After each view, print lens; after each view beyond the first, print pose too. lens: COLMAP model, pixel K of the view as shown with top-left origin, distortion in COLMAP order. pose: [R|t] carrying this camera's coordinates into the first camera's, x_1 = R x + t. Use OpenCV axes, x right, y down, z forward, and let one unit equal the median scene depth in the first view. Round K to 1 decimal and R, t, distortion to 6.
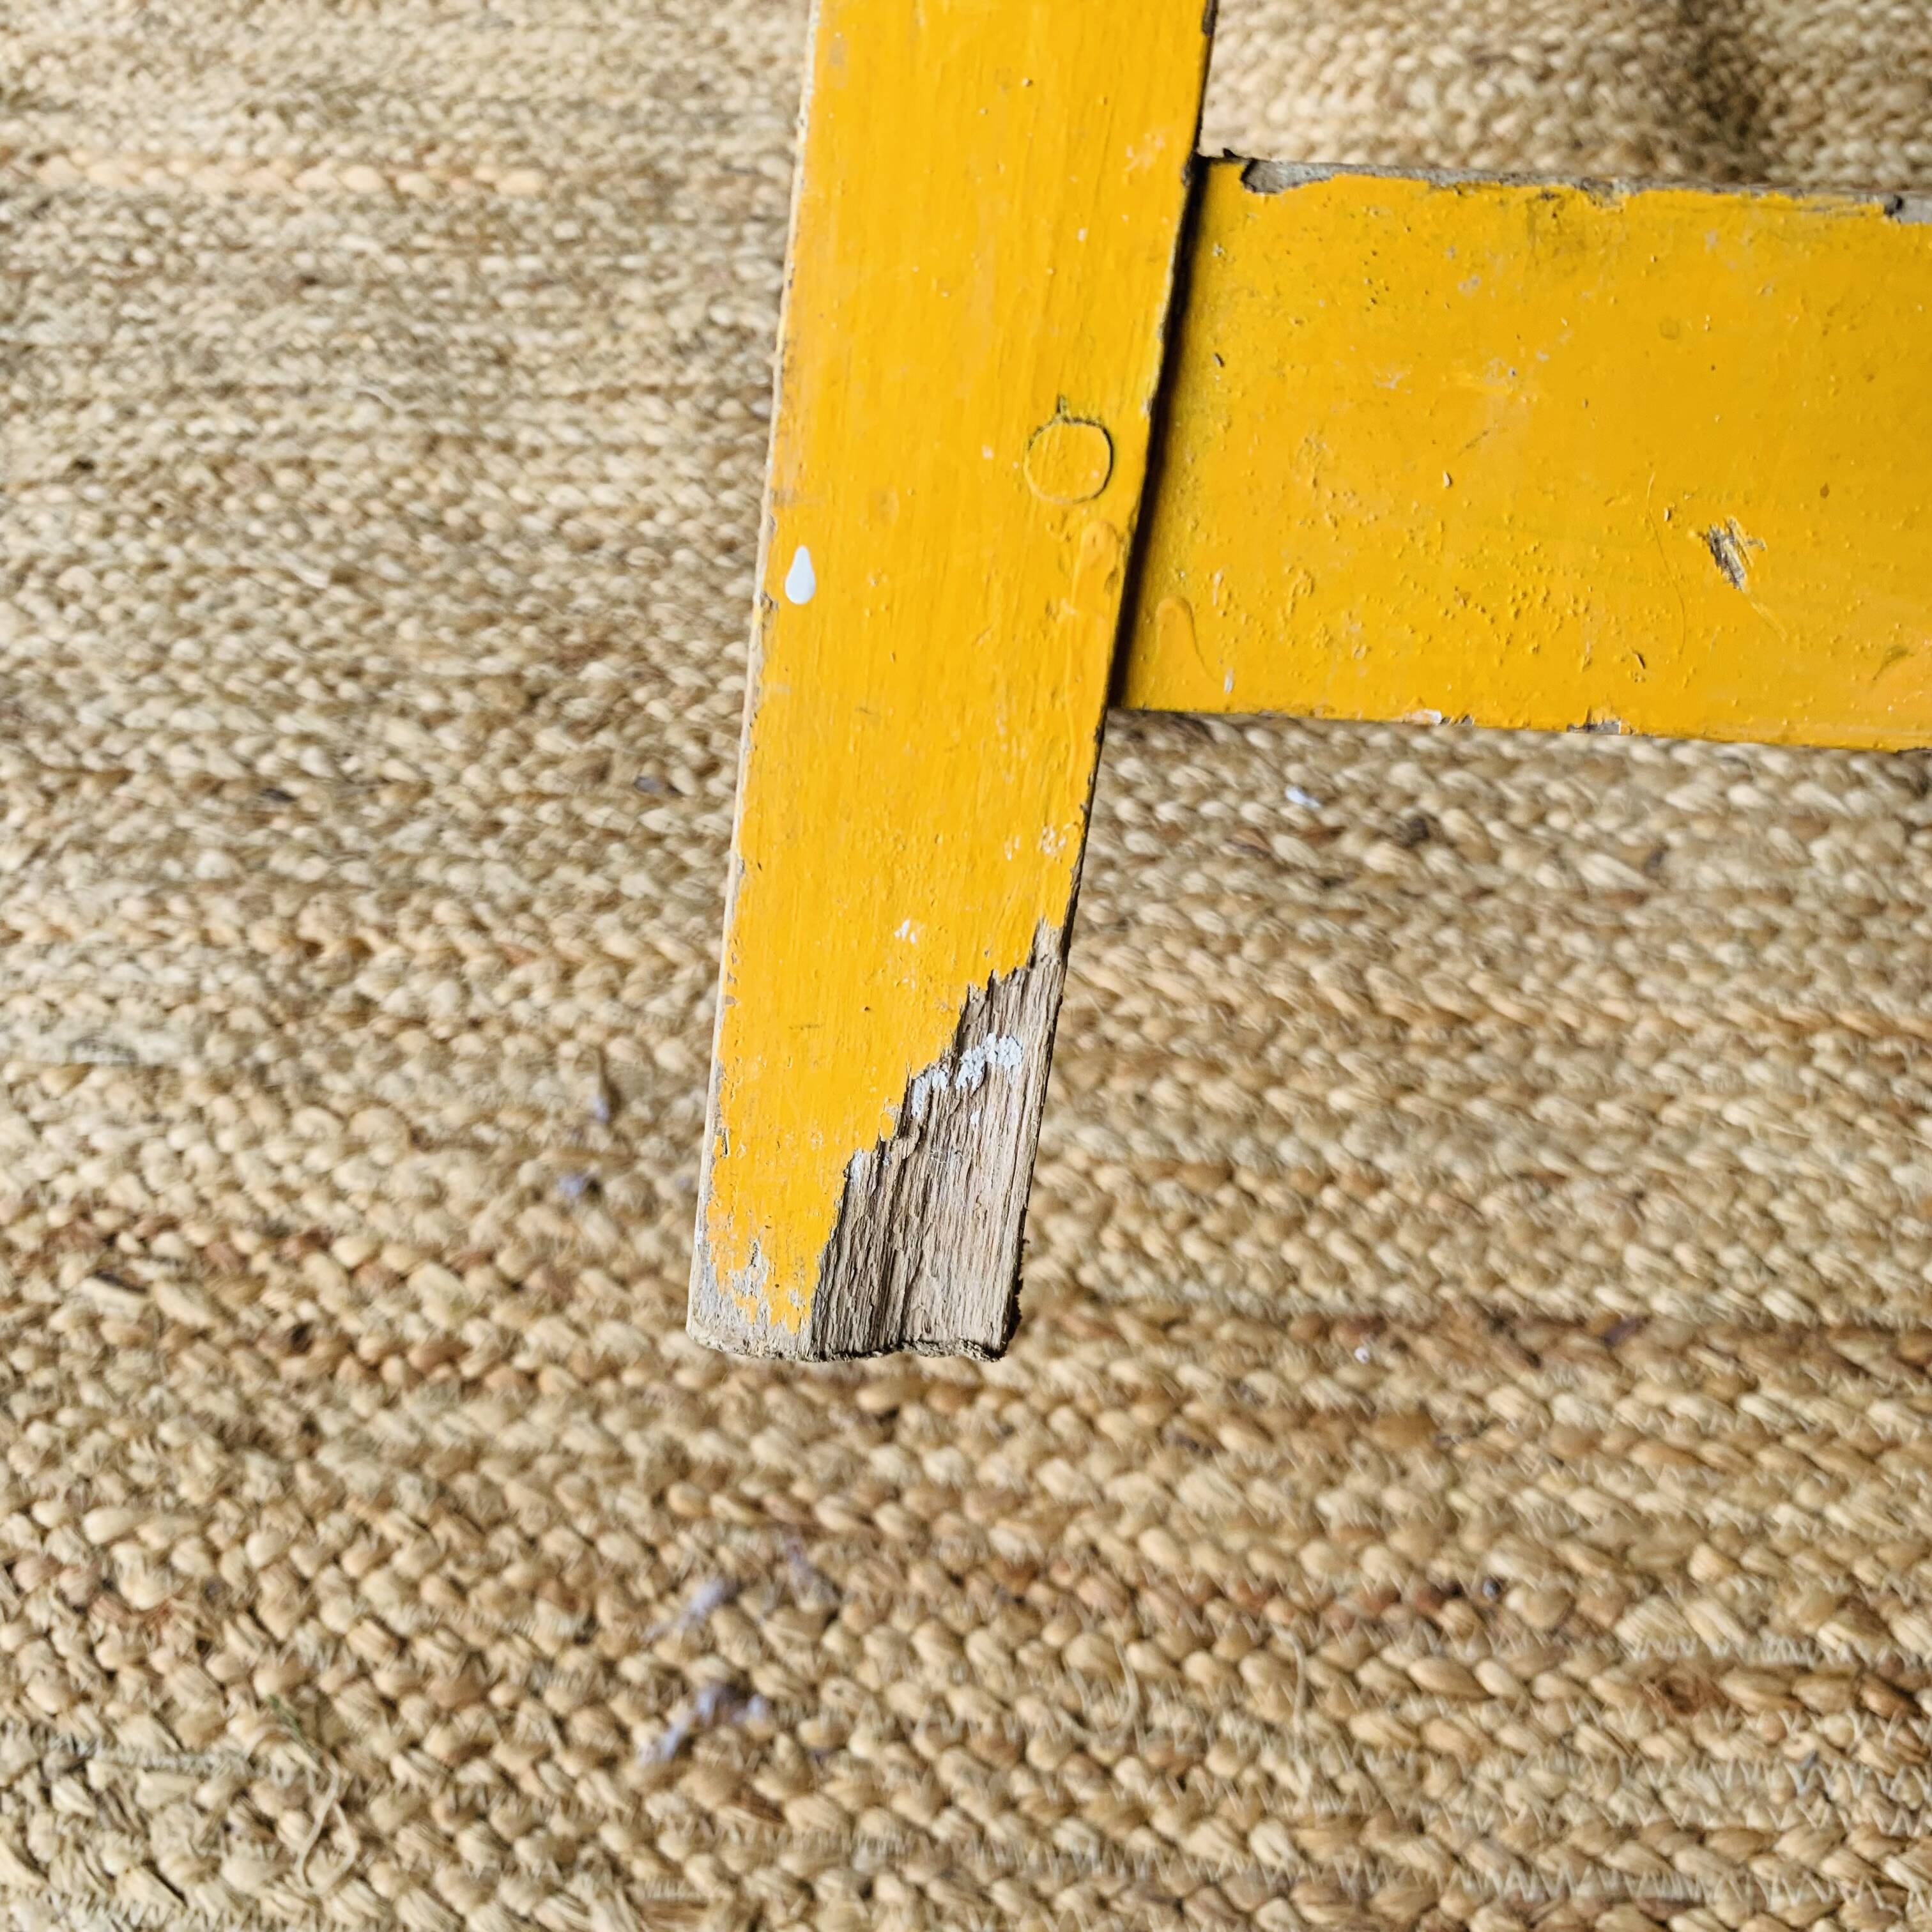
lens RADIAL K [[2005.2, 0, 942.0], [0, 2005.2, 992.8], [0, 0, 1]] dist [-0.001098, 0.000000]
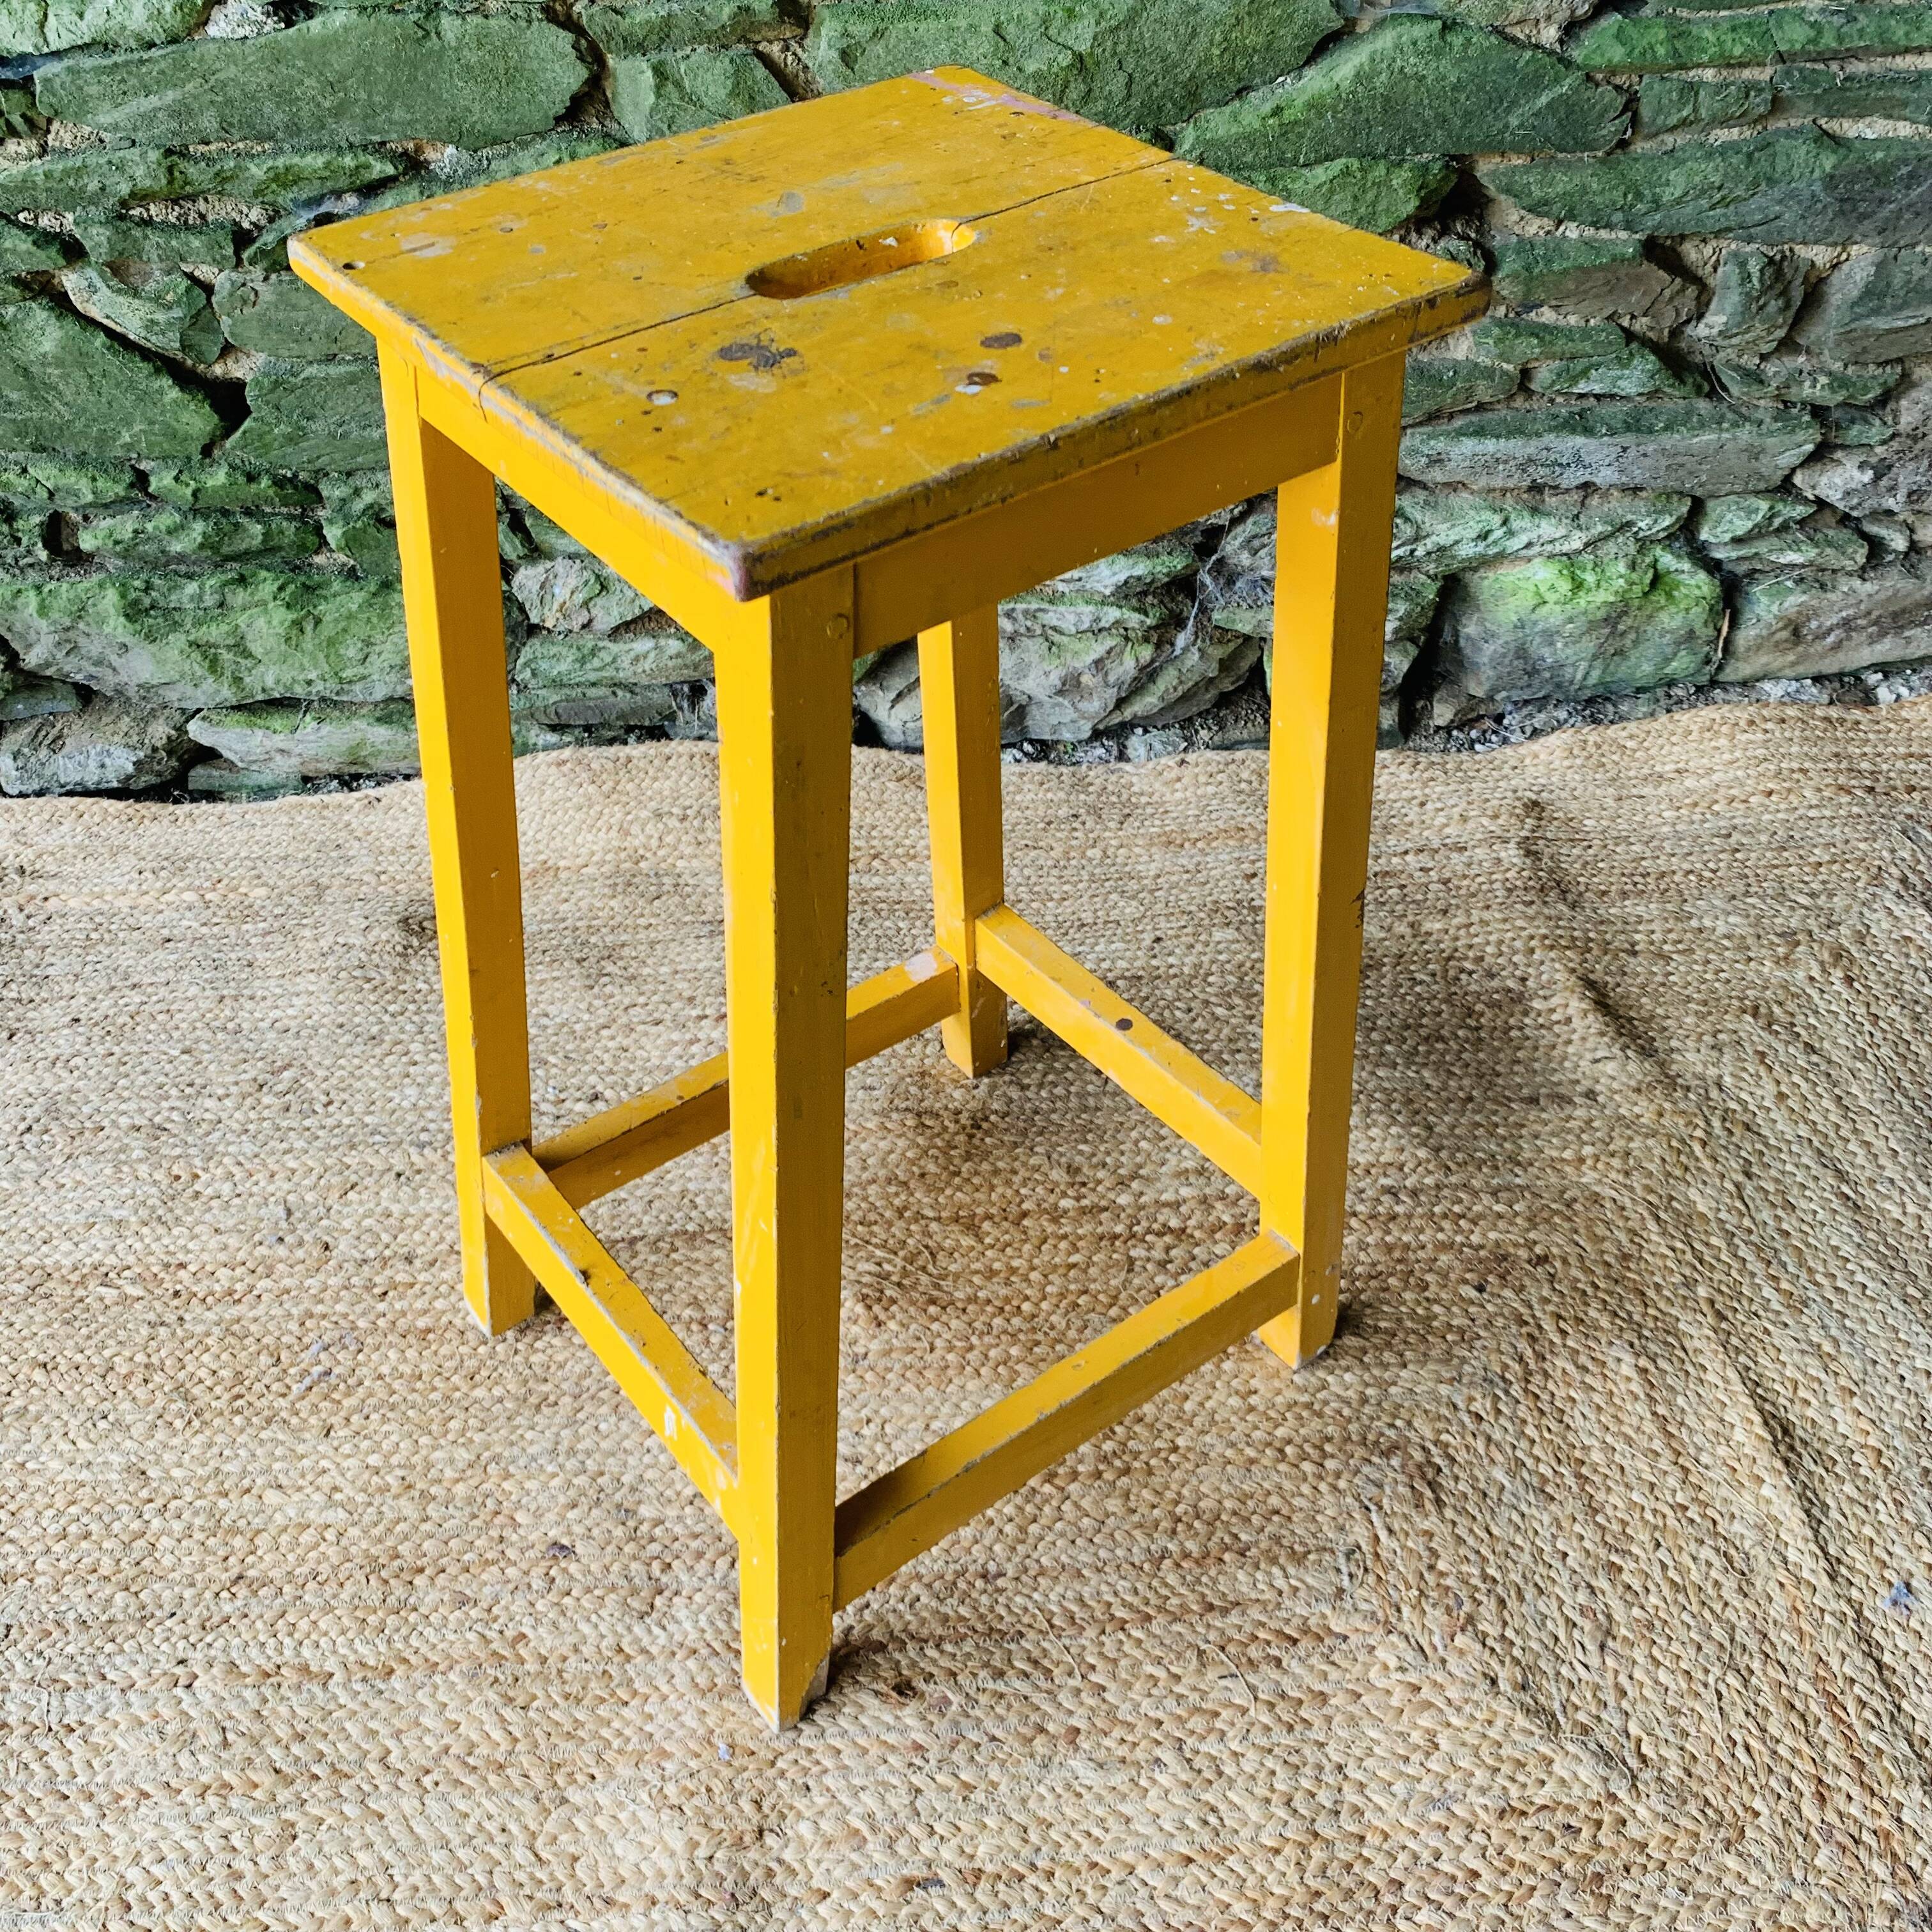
lens RADIAL K [[2005.2, 0, 964.1], [0, 2005.2, 981.3], [0, 0, 1]] dist [-0.001098, 0.000000]
pose [[0.990307, -0.089976, 0.105817, 0.516329], [0.115379, 0.957035, -0.266029, 0.615216], [-0.077334, 0.275659, 0.958140, -1.898319]]
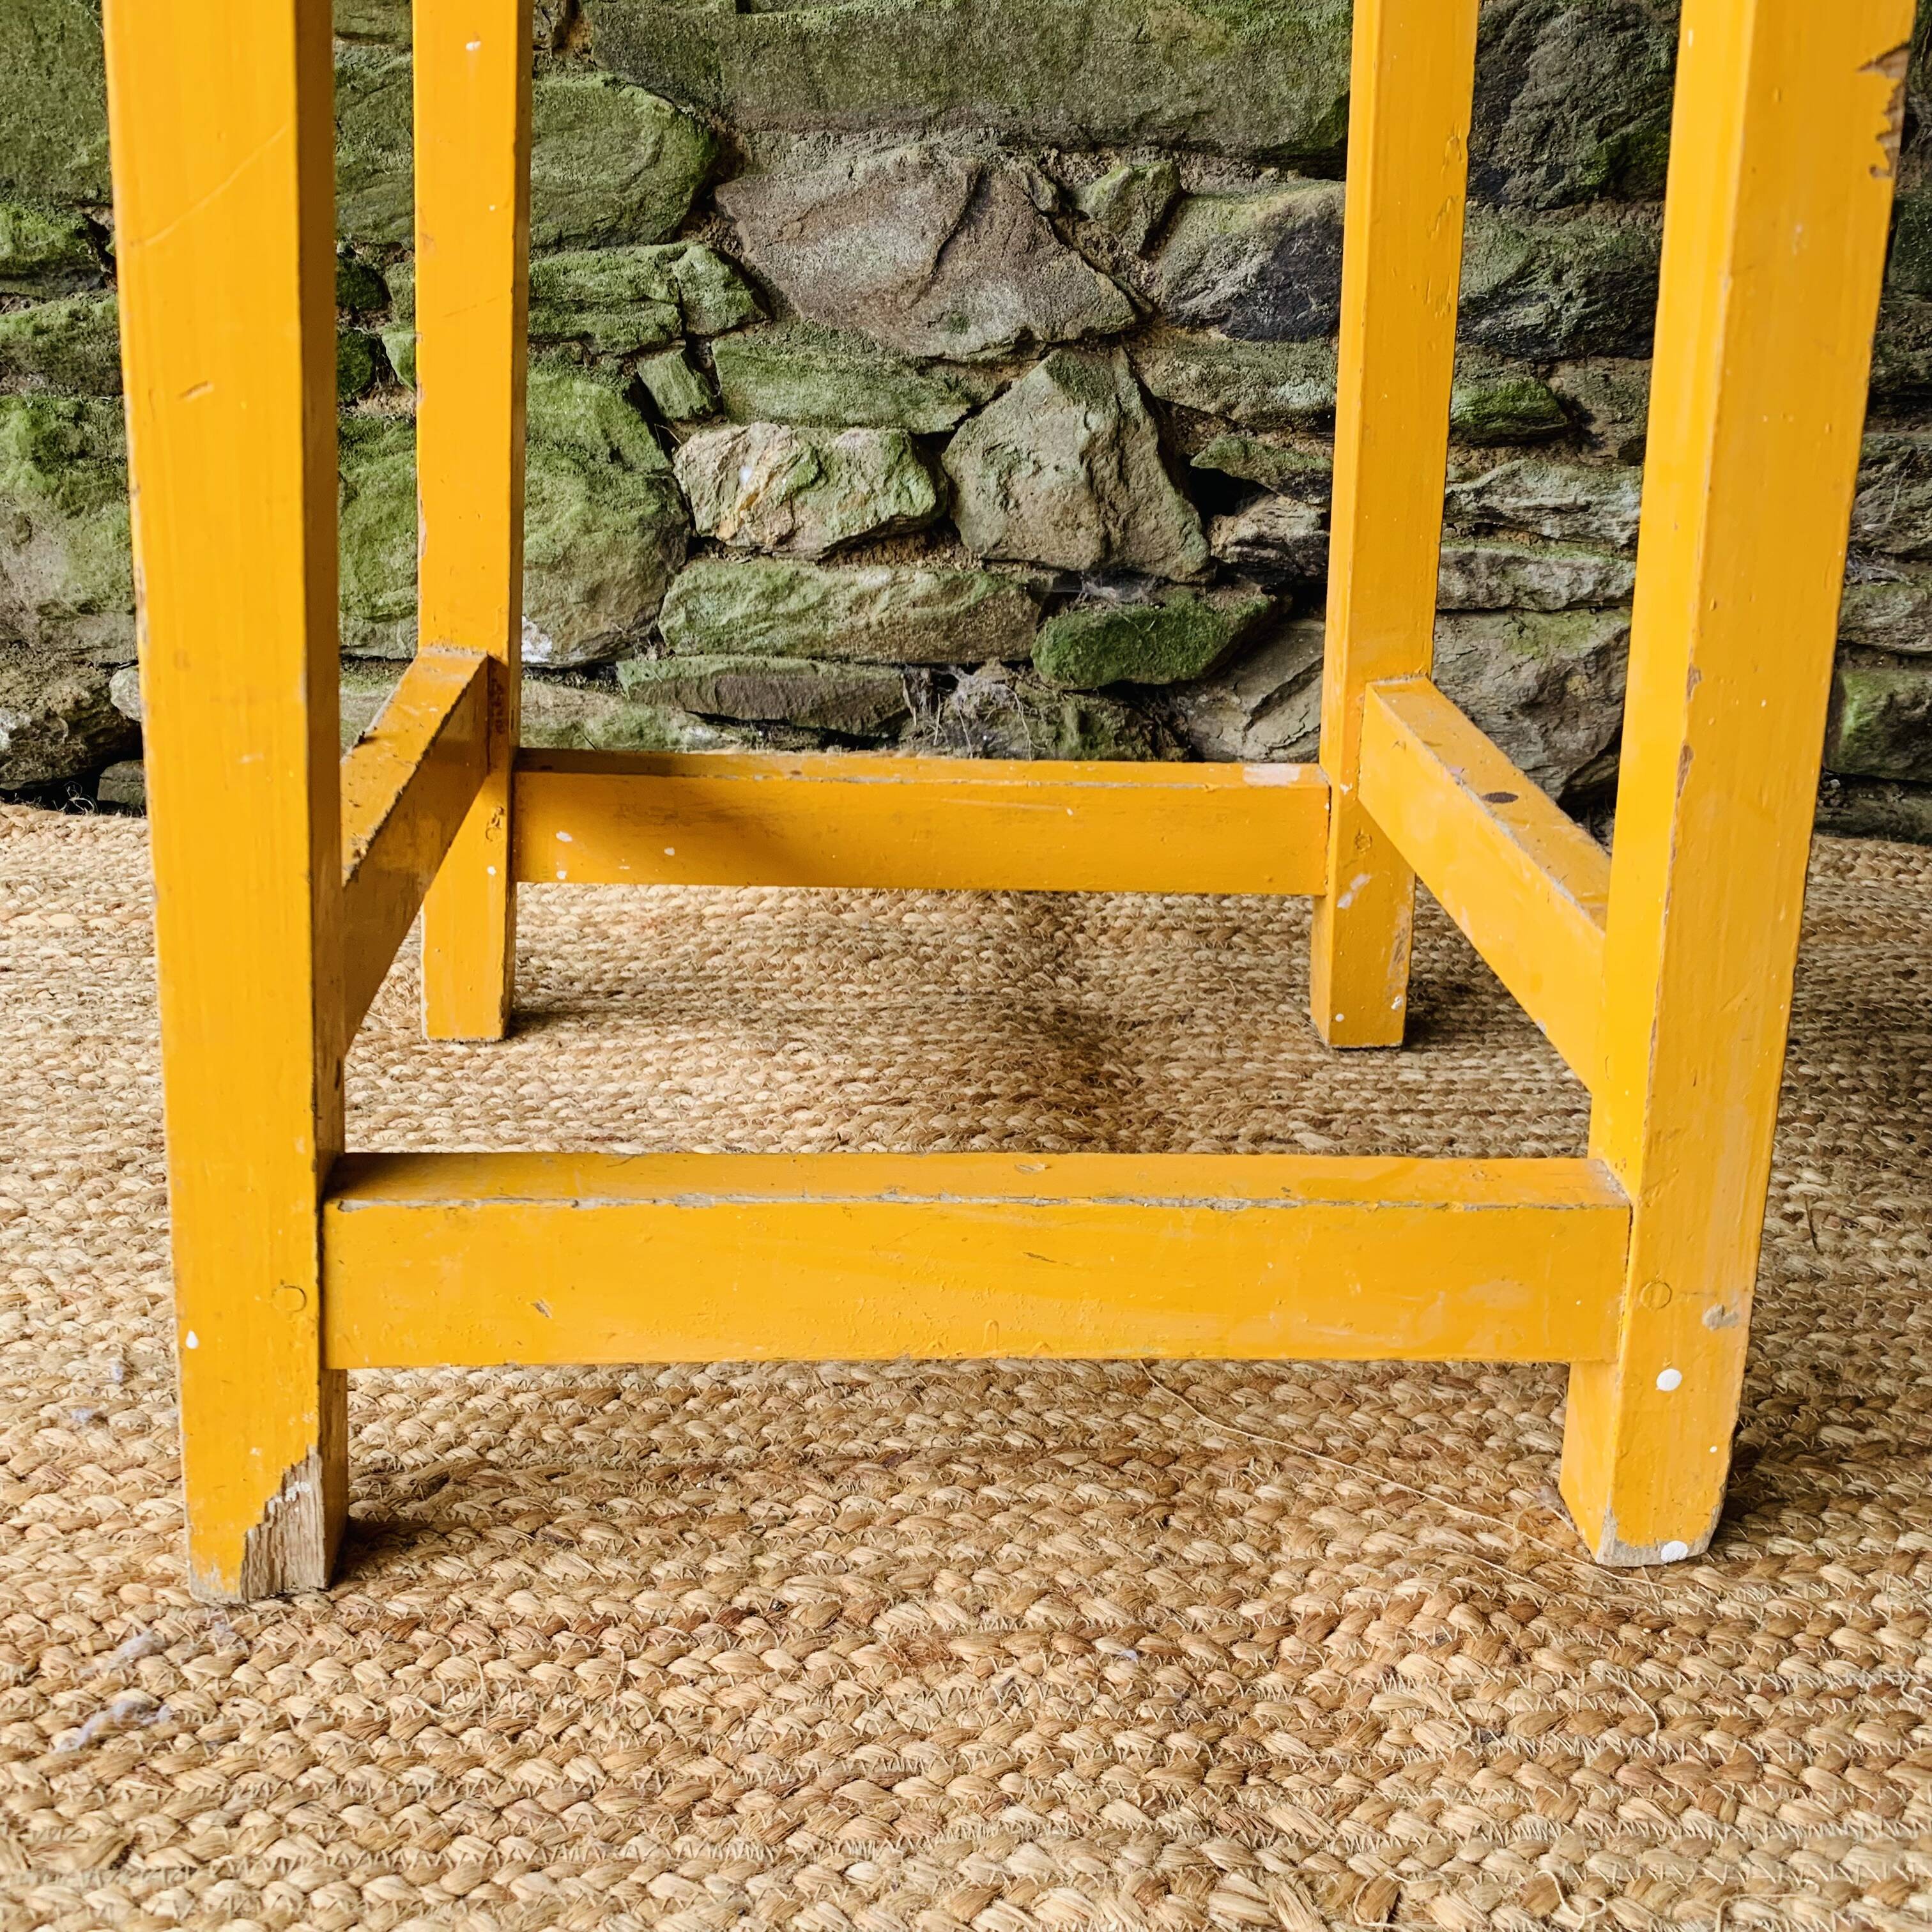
lens RADIAL K [[2005.2, 0, 989.9], [0, 2005.2, 995.3], [0, 0, 1]] dist [-0.001098, 0.000000]
pose [[0.989828, -0.004865, 0.142188, 0.201687], [0.079326, 0.848514, -0.523193, 0.575846], [-0.118103, 0.529150, 0.840269, -0.268836]]
